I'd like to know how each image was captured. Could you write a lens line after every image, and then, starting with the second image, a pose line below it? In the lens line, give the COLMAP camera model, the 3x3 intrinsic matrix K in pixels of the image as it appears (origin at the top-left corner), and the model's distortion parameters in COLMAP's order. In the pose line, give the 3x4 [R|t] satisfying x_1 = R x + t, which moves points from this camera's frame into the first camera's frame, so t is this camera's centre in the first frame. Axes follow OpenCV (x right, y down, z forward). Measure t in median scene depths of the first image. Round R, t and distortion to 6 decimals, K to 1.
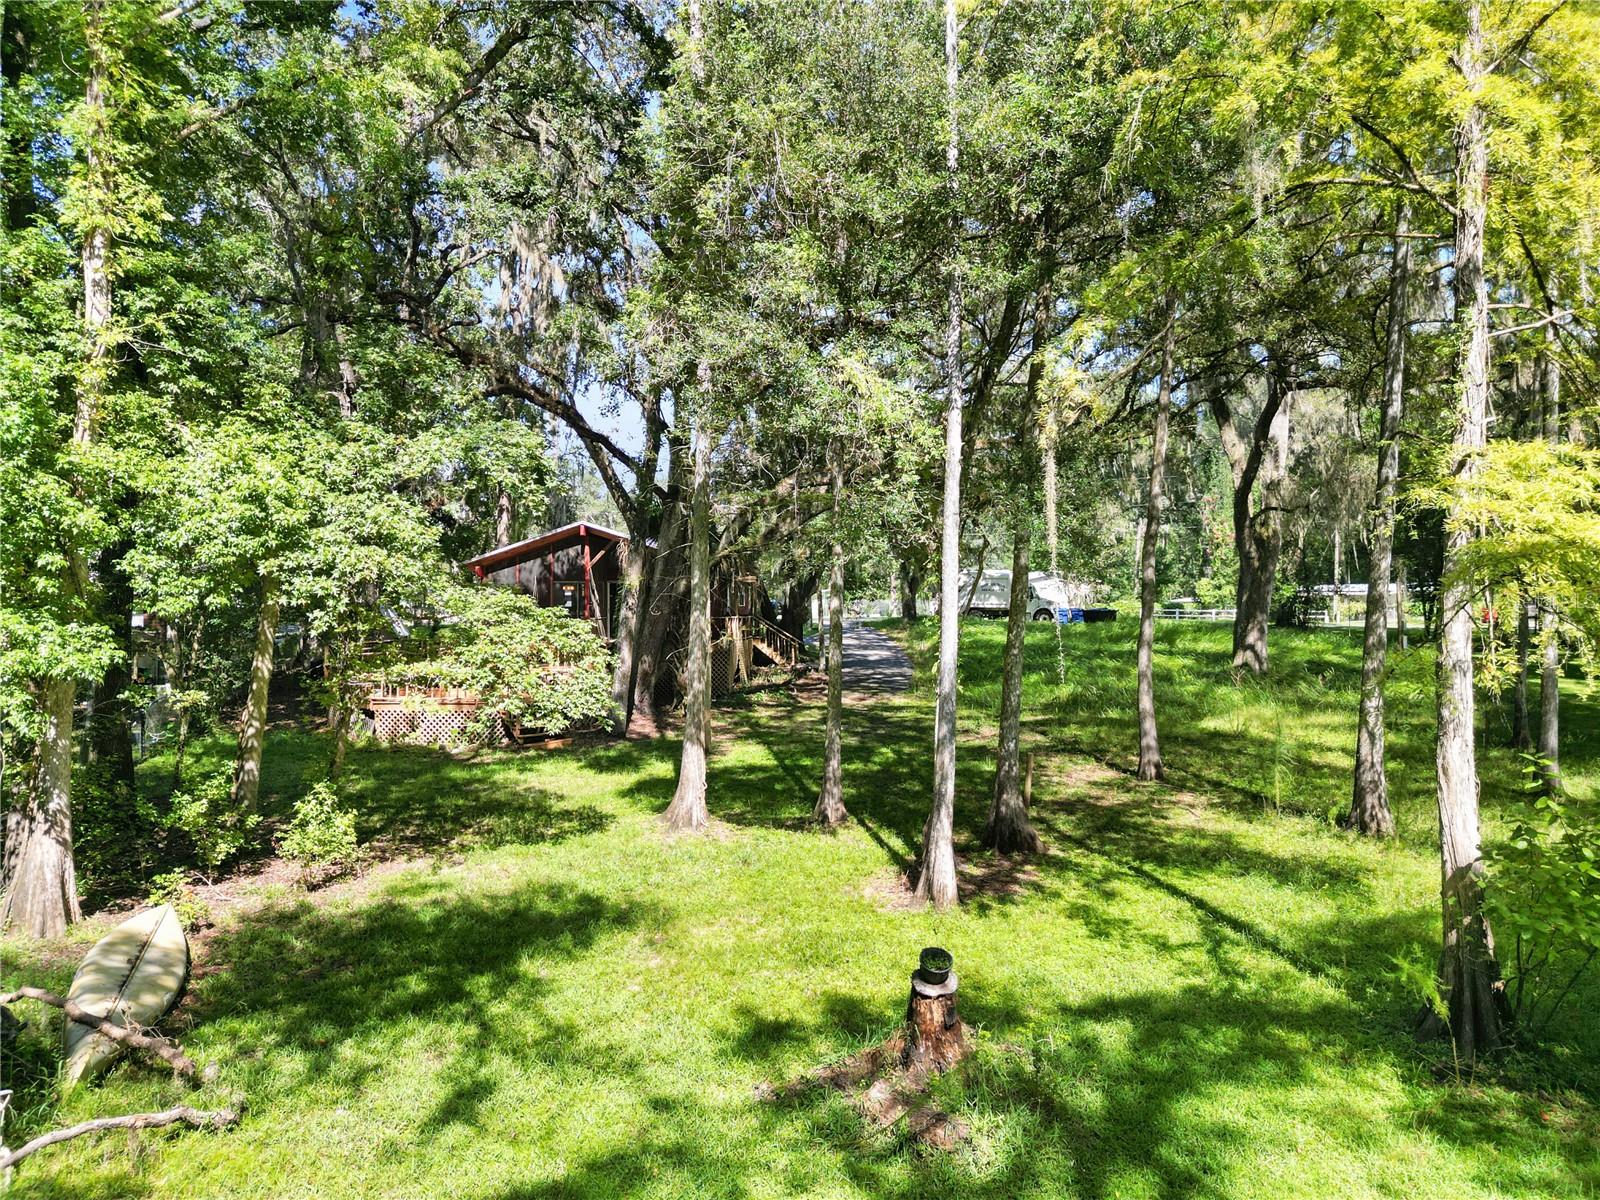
lens RADIAL K [[1124.0, 0, 800.0], [0, 1124.0, 600.0], [0, 0, 1]] dist [0.087484, -0.108750]
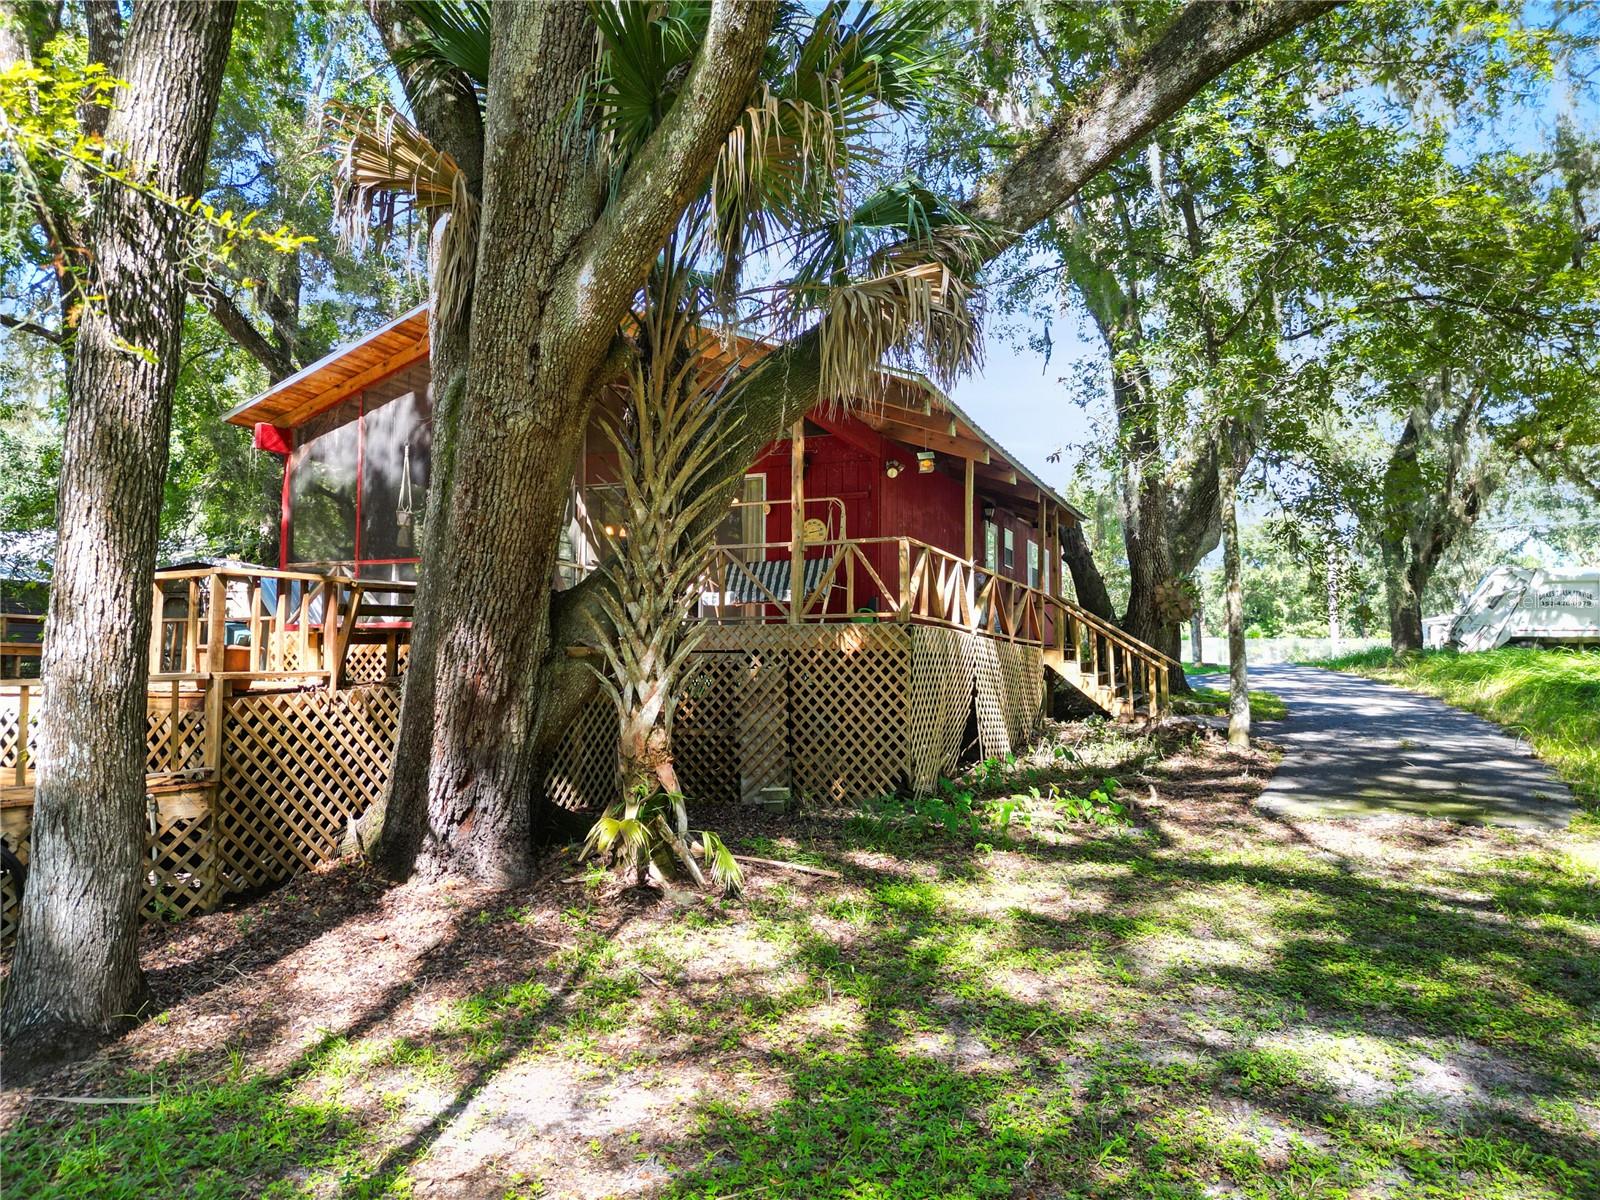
lens RADIAL K [[1124.0, 0, 800.0], [0, 1124.0, 600.0], [0, 0, 1]] dist [0.087484, -0.108750]
pose [[0.948897, -0.009633, -0.315440, 0.001840], [-0.011429, 0.997829, -0.064853, 0.046132], [0.315380, 0.065144, 0.946727, 0.629380]]
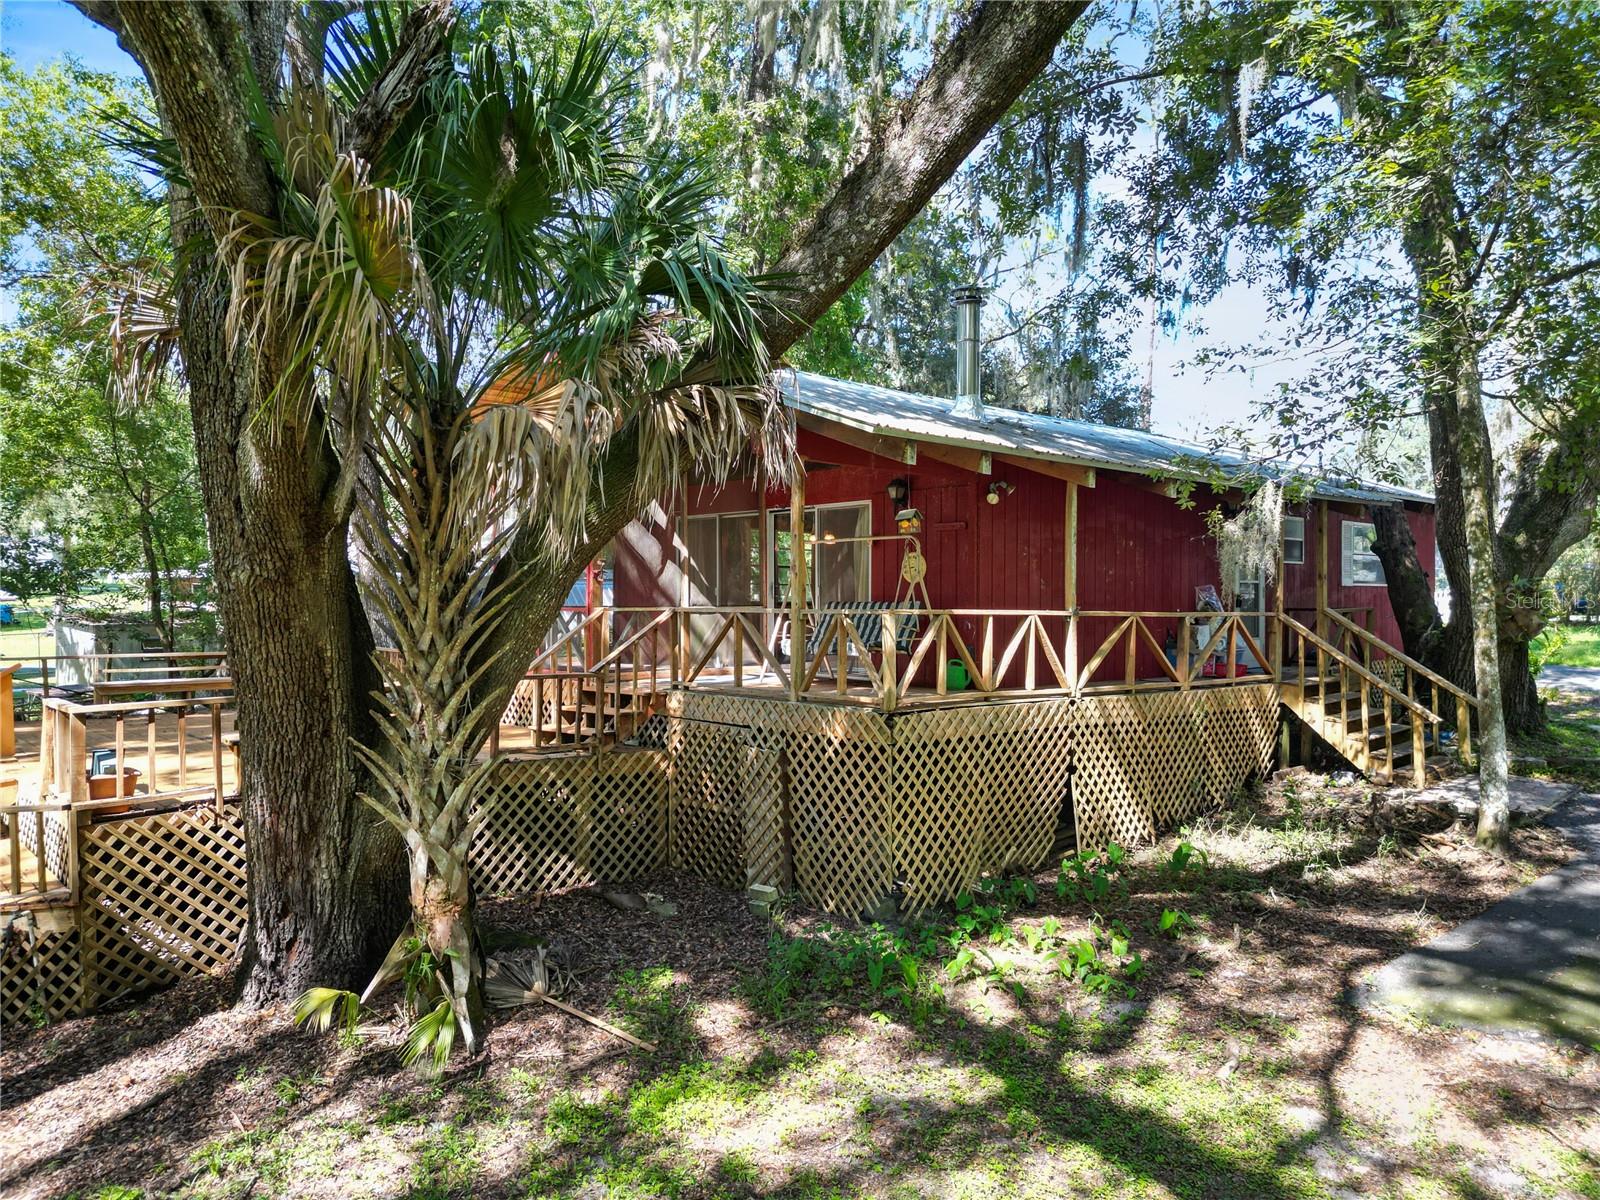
lens RADIAL K [[1124.0, 0, 800.0], [0, 1124.0, 600.0], [0, 0, 1]] dist [0.087484, -0.108750]
pose [[0.722062, 0.010834, -0.691743, 0.086452], [-0.005796, 0.999937, 0.009612, 0.008575], [0.691804, -0.002931, 0.722079, 0.716011]]
